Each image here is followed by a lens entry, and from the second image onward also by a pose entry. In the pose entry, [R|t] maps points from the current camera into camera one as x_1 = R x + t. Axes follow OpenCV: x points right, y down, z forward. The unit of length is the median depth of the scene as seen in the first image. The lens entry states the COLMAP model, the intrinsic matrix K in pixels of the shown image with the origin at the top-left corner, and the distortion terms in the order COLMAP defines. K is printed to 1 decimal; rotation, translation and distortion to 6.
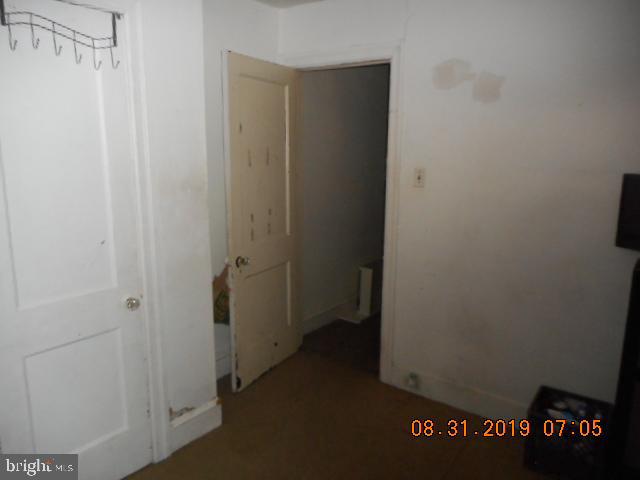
lens RADIAL K [[471.0, 0, 320.7], [0, 471.0, 237.3], [0, 0, 1]] dist [-0.005811, -0.008723]
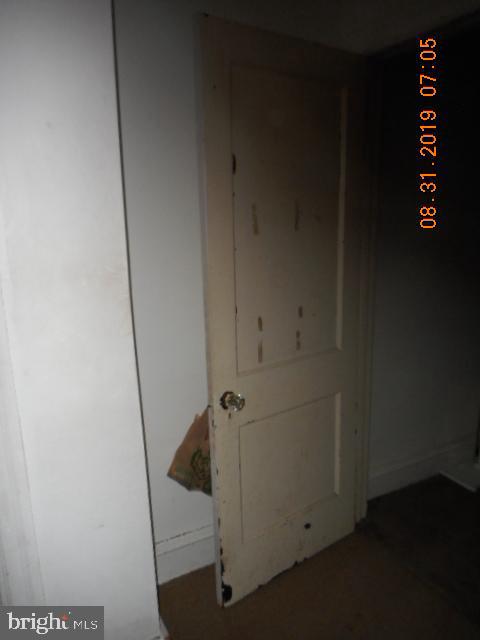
lens RADIAL K [[471.0, 0, 240.0], [0, 471.0, 320.0], [0, 0, 1]] dist [-0.005811, -0.008723]
pose [[0.902238, 0.059894, -0.427060, 0.078095], [-0.047537, 0.998086, 0.039548, -0.066537], [0.428611, -0.015380, 0.903358, 0.459883]]
